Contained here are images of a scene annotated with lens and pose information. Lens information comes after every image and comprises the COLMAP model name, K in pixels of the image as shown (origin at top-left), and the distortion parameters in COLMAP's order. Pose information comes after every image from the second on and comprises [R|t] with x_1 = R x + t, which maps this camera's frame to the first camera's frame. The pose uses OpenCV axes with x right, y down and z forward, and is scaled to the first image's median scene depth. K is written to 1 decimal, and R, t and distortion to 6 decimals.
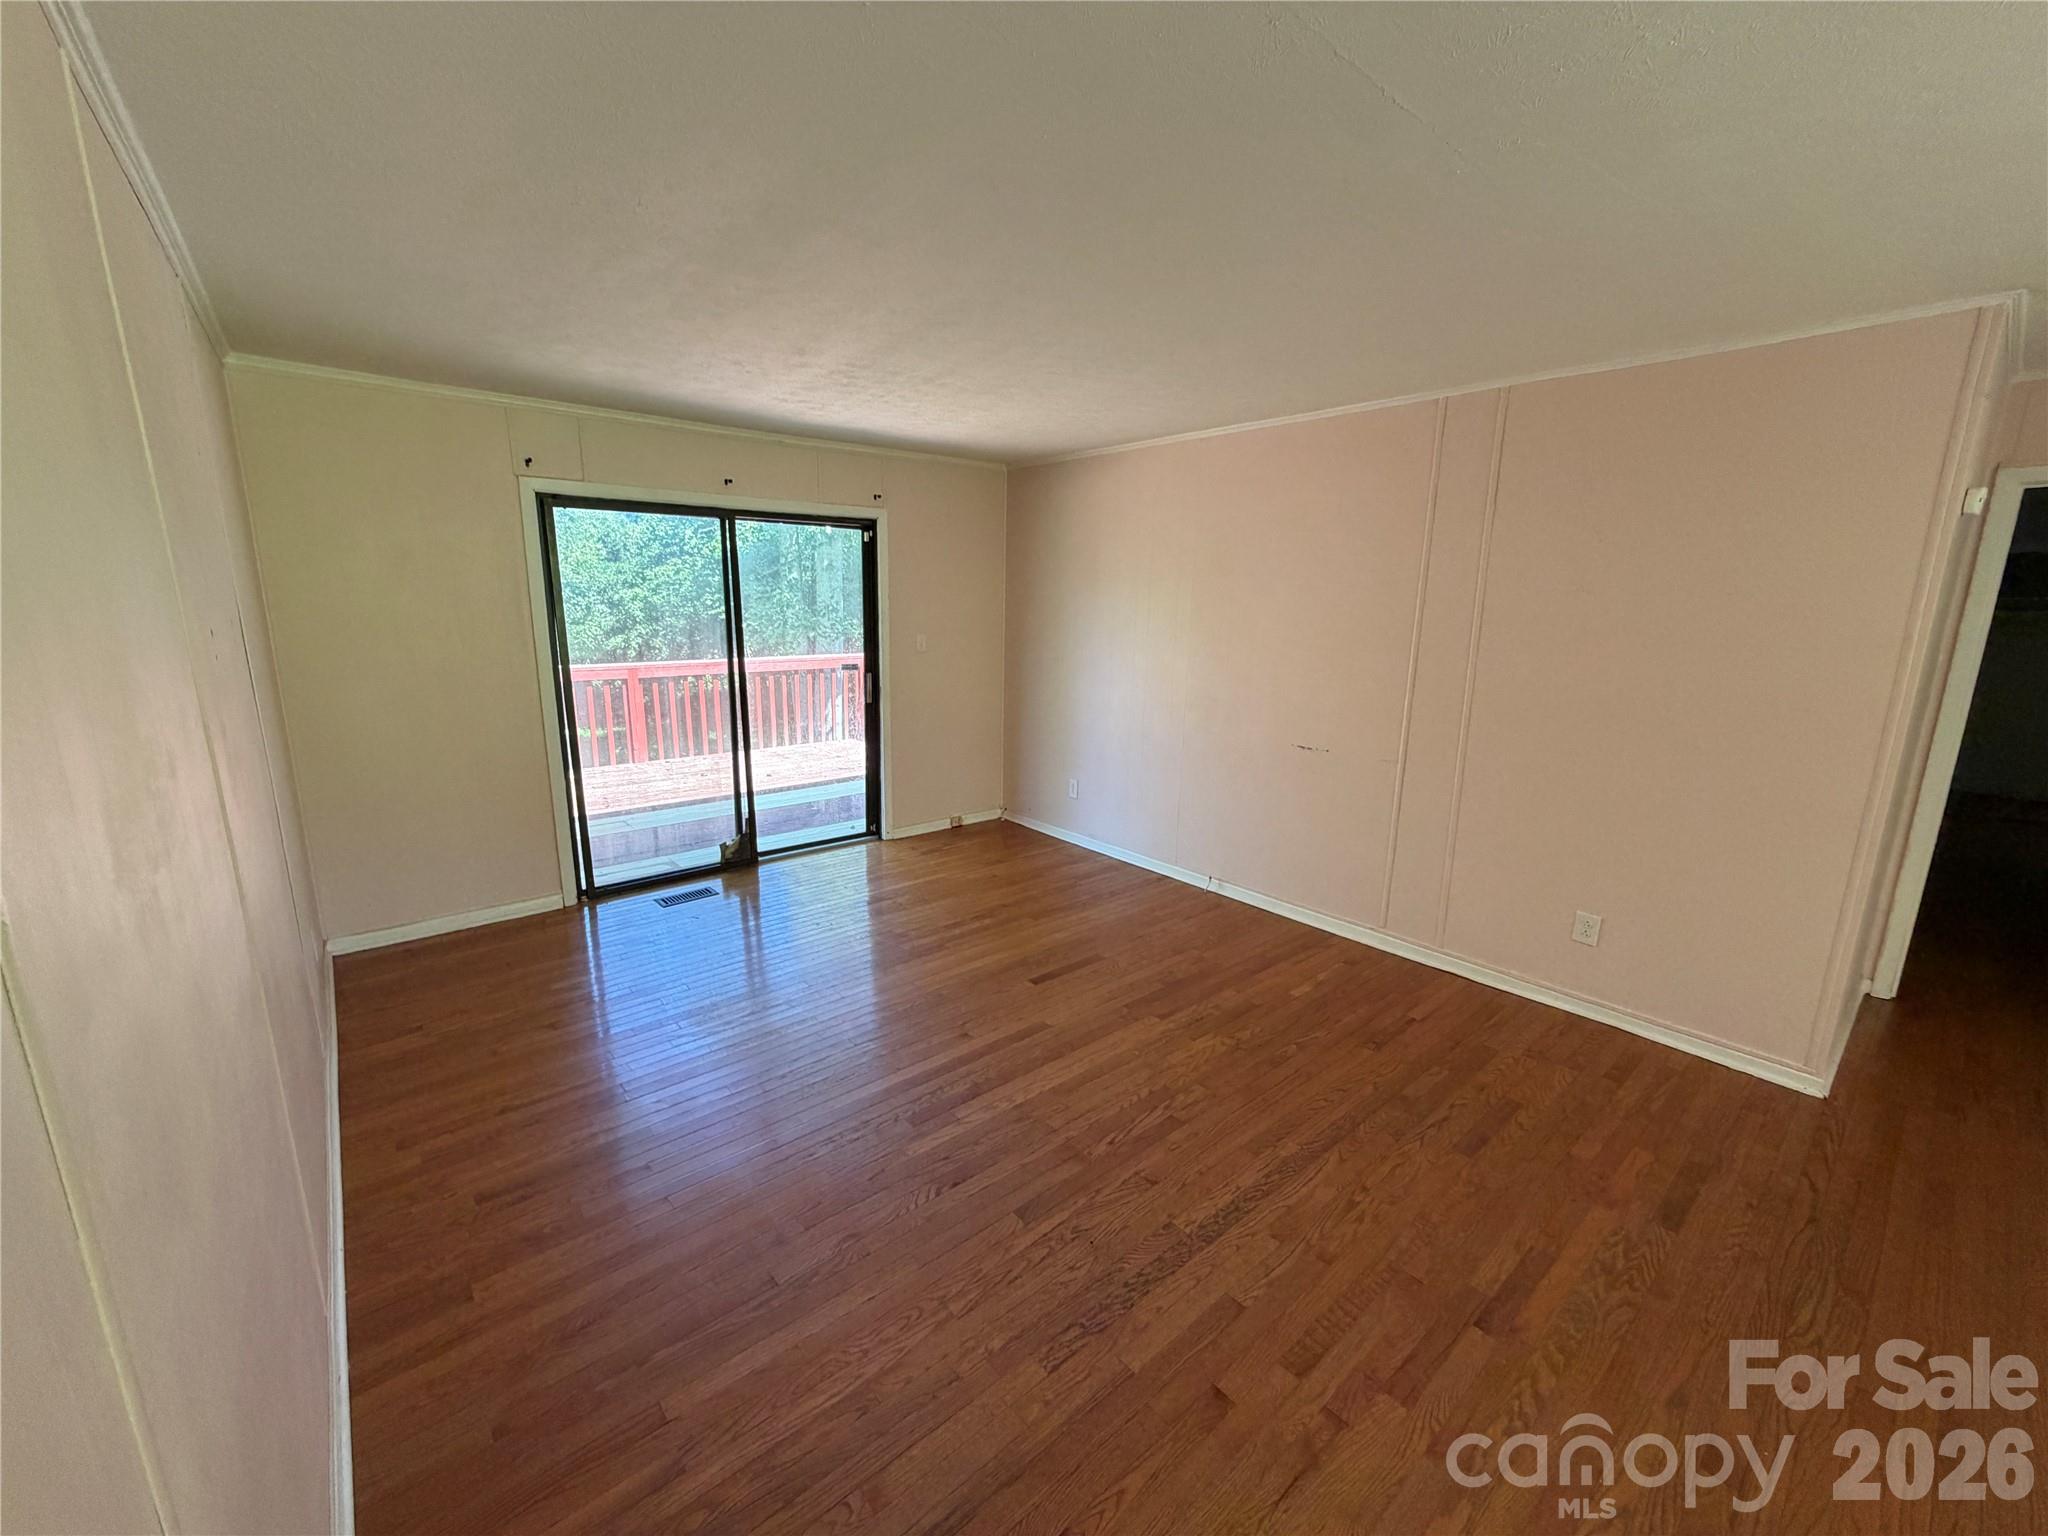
lens RADIAL K [[818.2, 0, 1016.7], [0, 818.2, 773.4], [0, 0, 1]] dist [-0.001792, -0.000256]
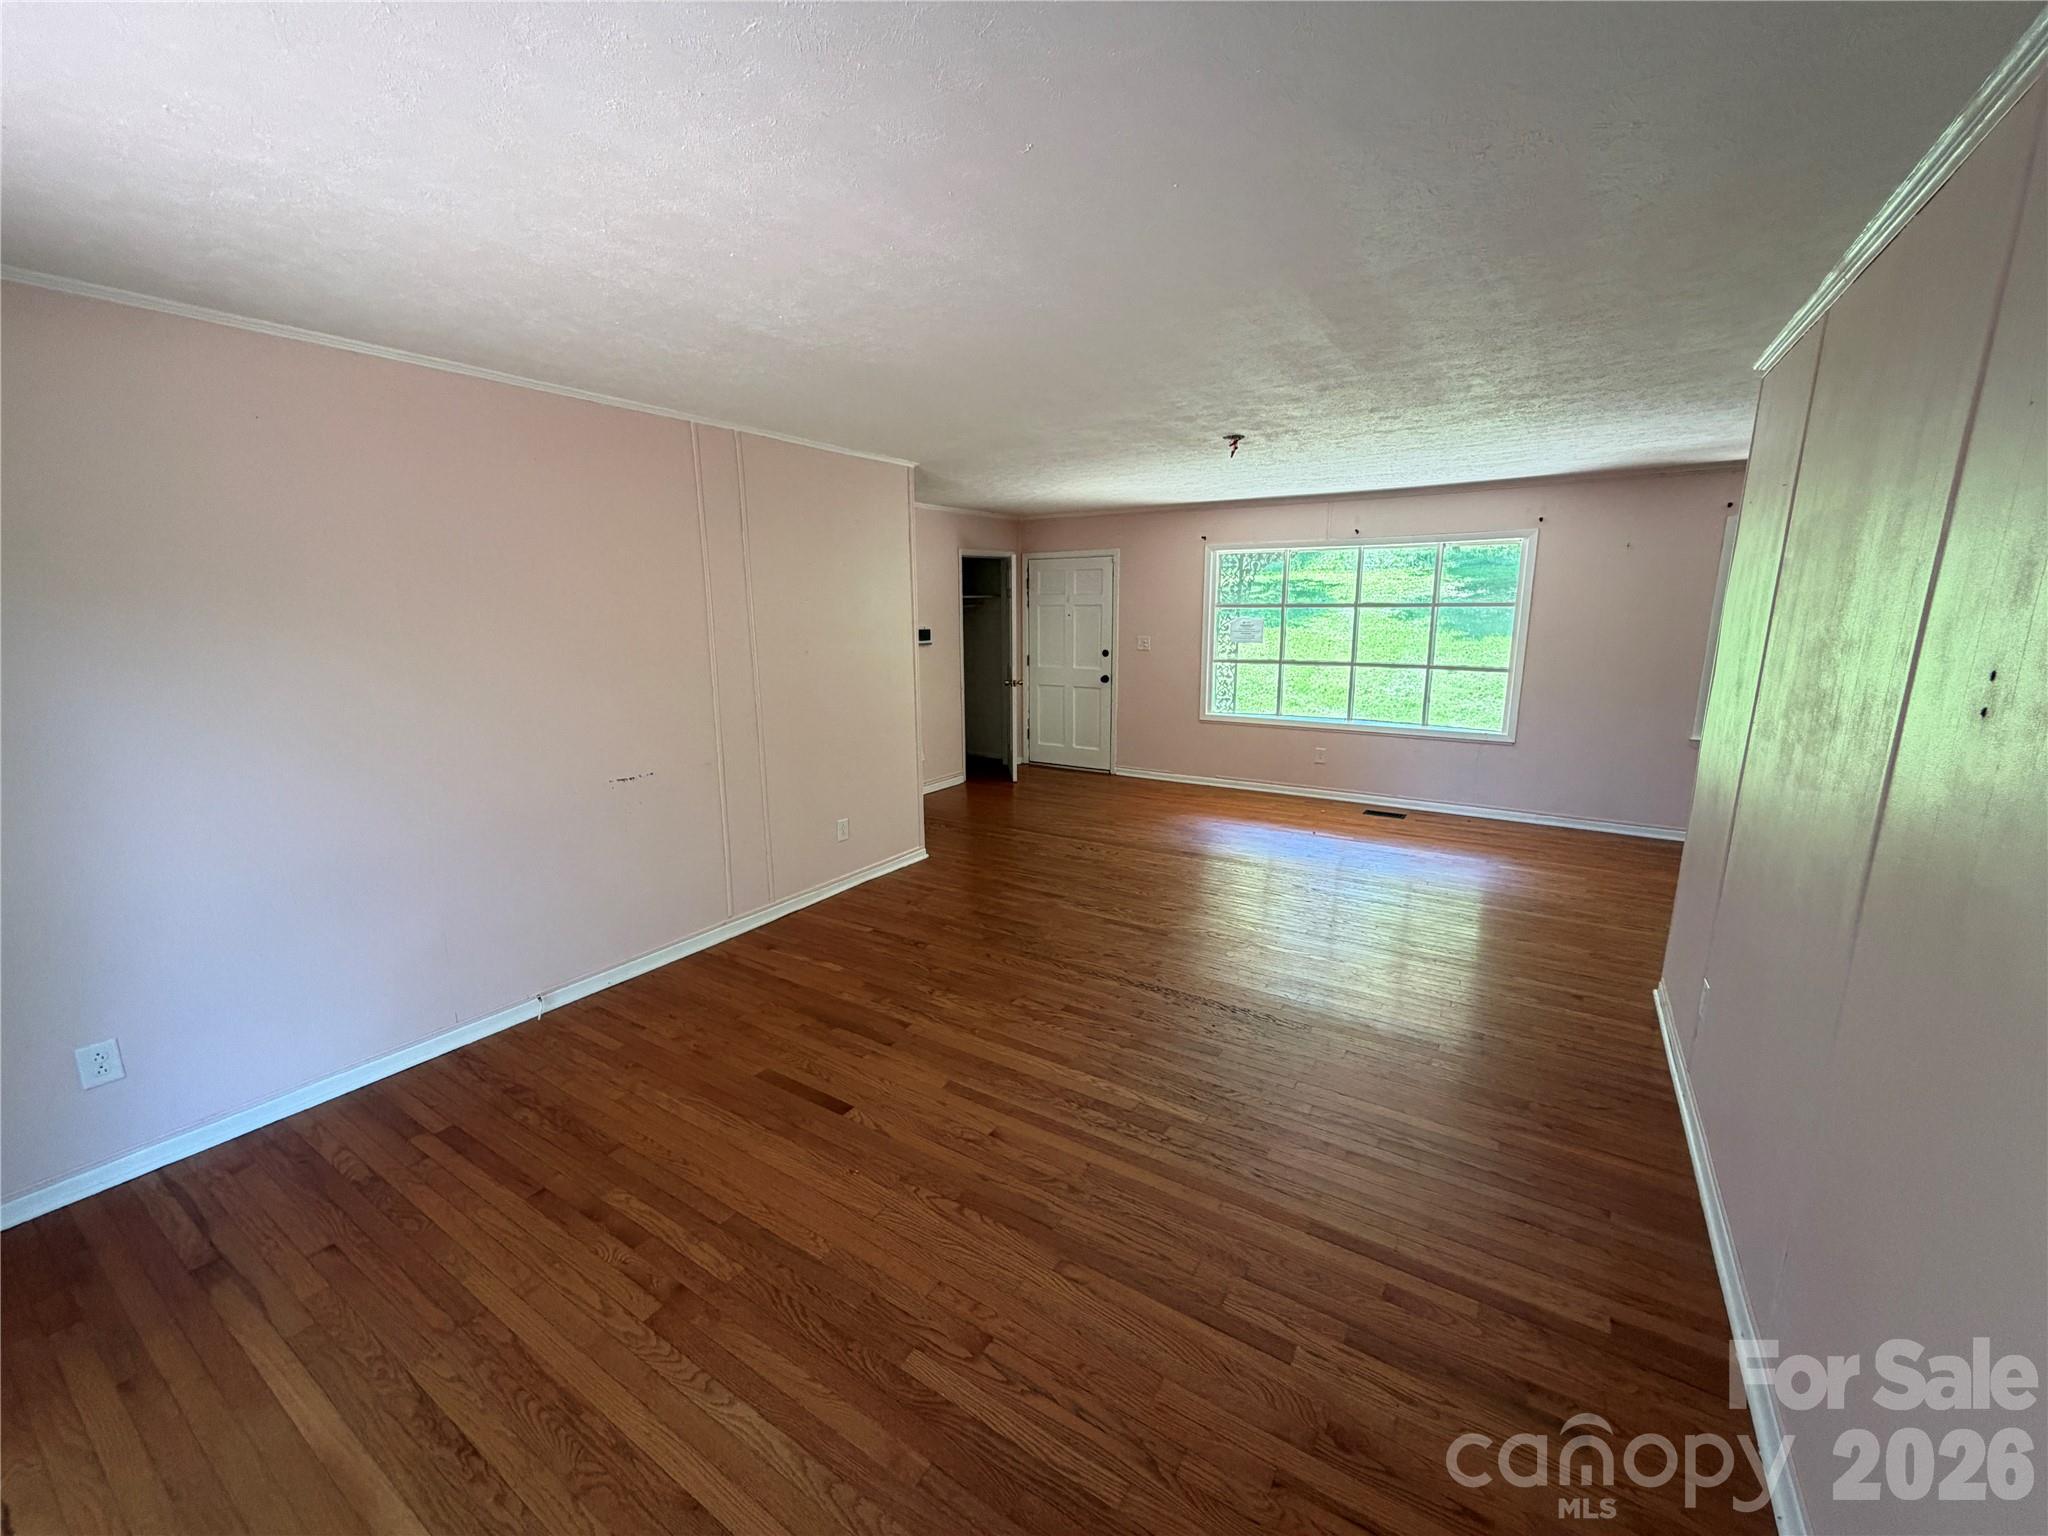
lens RADIAL K [[811.0, 0, 1019.0], [0, 811.0, 770.2], [0, 0, 1]] dist [-0.000971, -0.000150]
pose [[-0.293433, -0.202363, 0.934316, -0.553342], [0.205327, 0.941189, 0.268337, -0.179032], [-0.933669, 0.270579, -0.234625, 0.765995]]
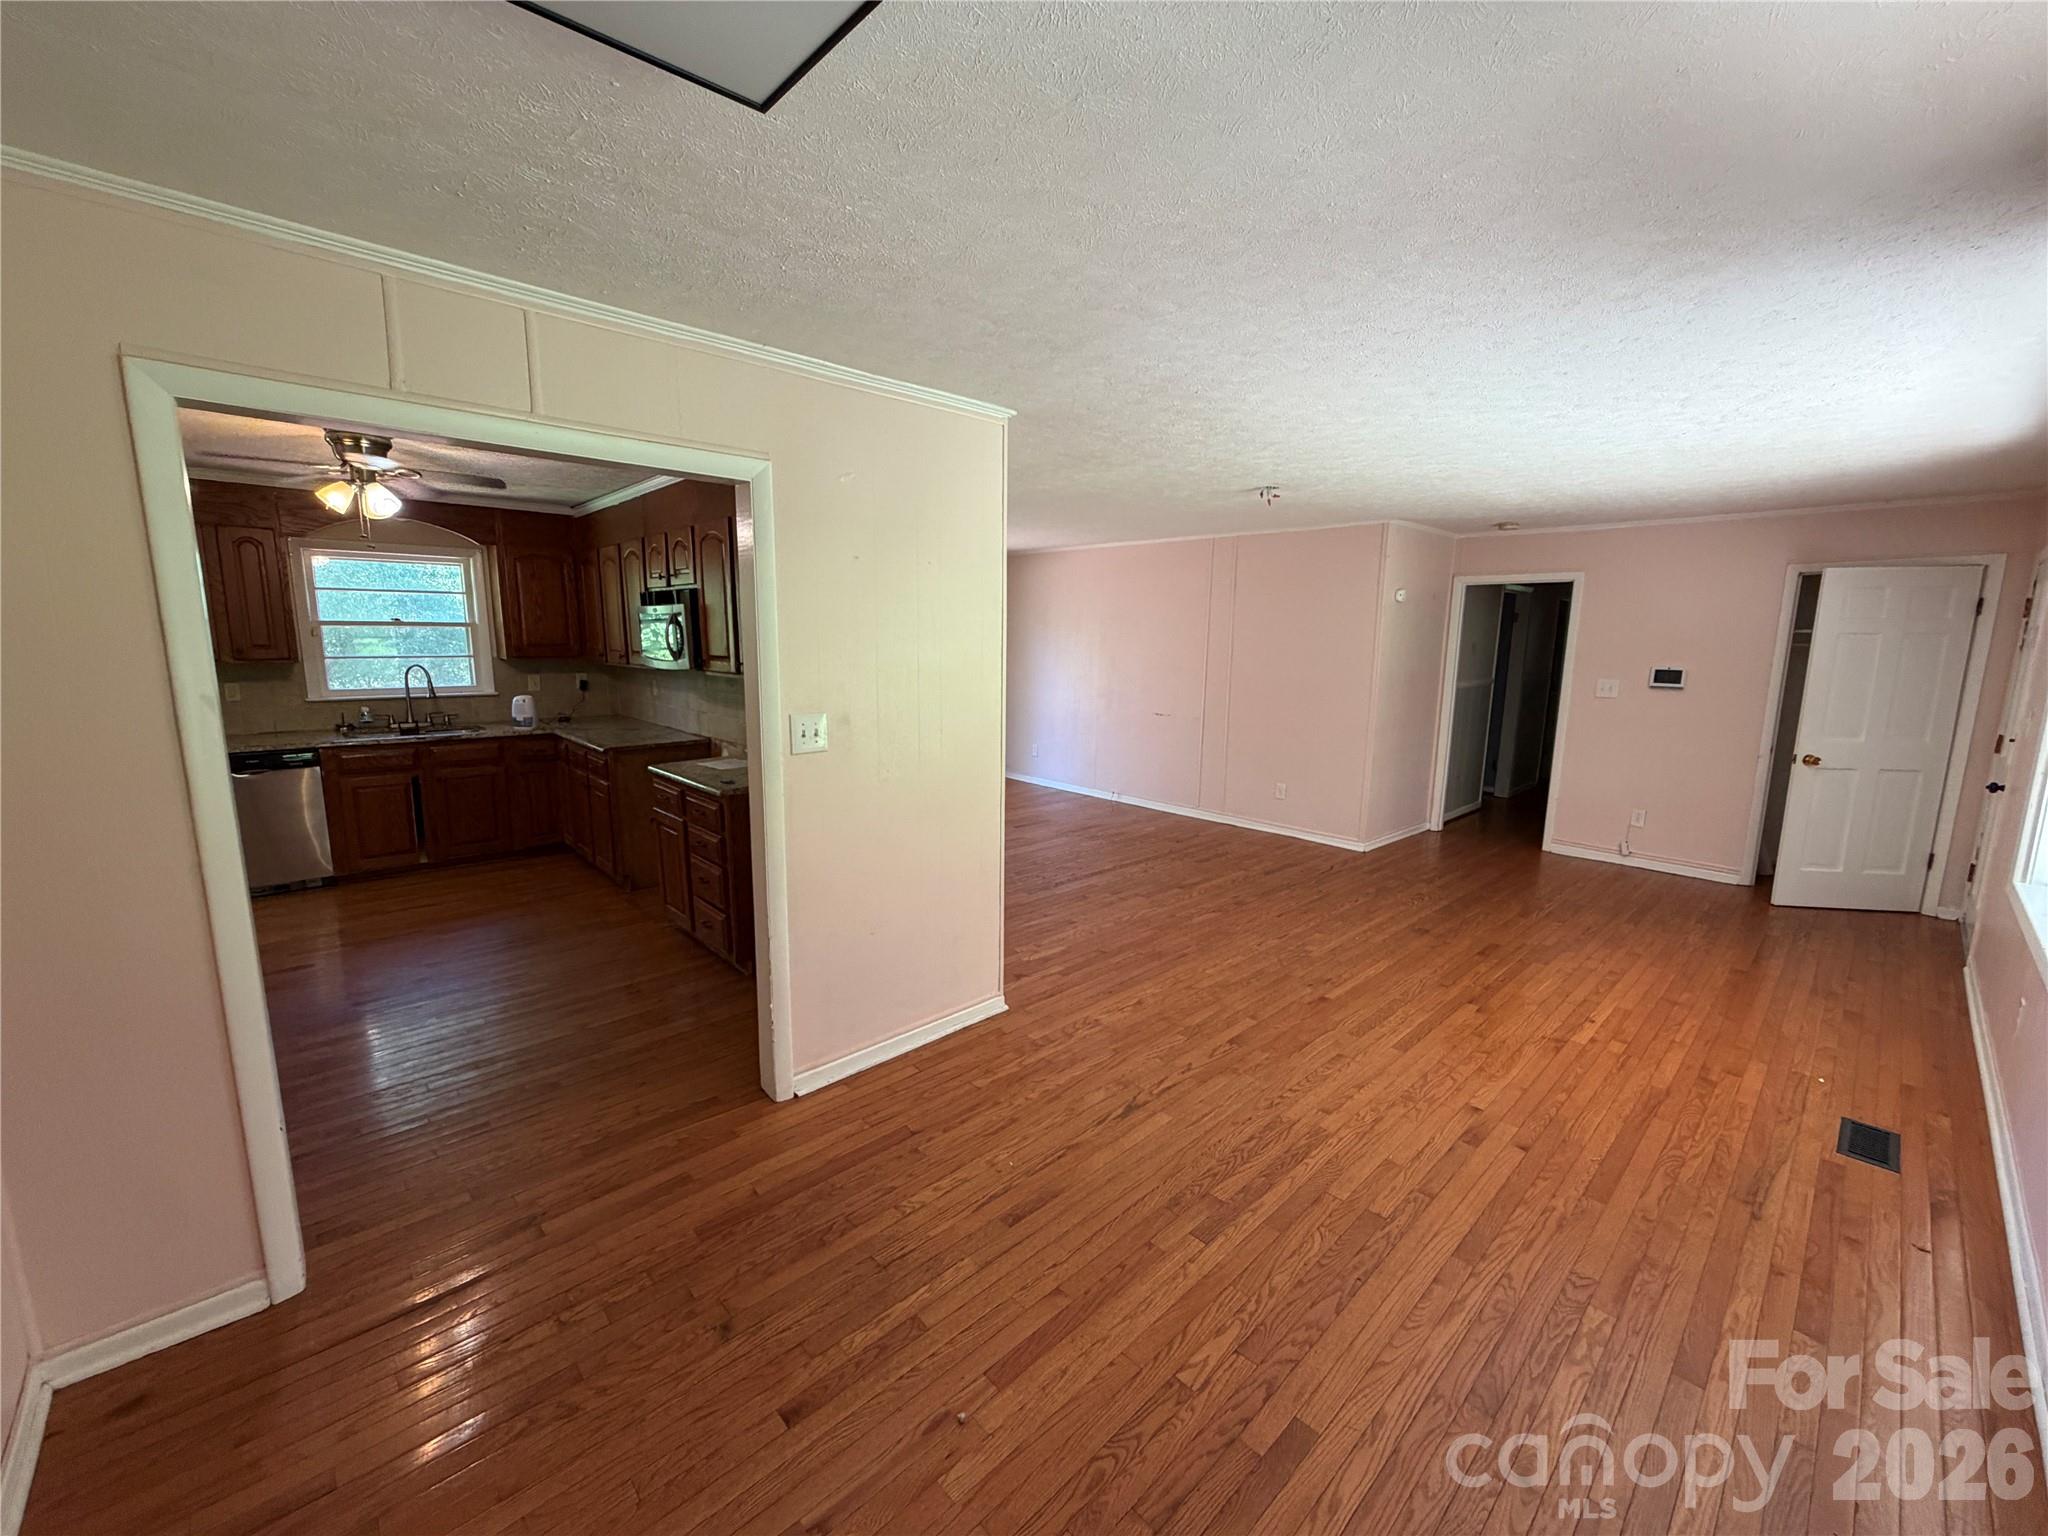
lens RADIAL K [[818.0, 0, 1018.3], [0, 818.0, 768.3], [0, 0, 1]] dist [0.000179, 0.000044]
pose [[0.998723, -0.005312, 0.050239, -0.058058], [0.007848, 0.998698, -0.050413, 0.173688], [-0.049906, 0.050743, 0.997464, -0.795629]]
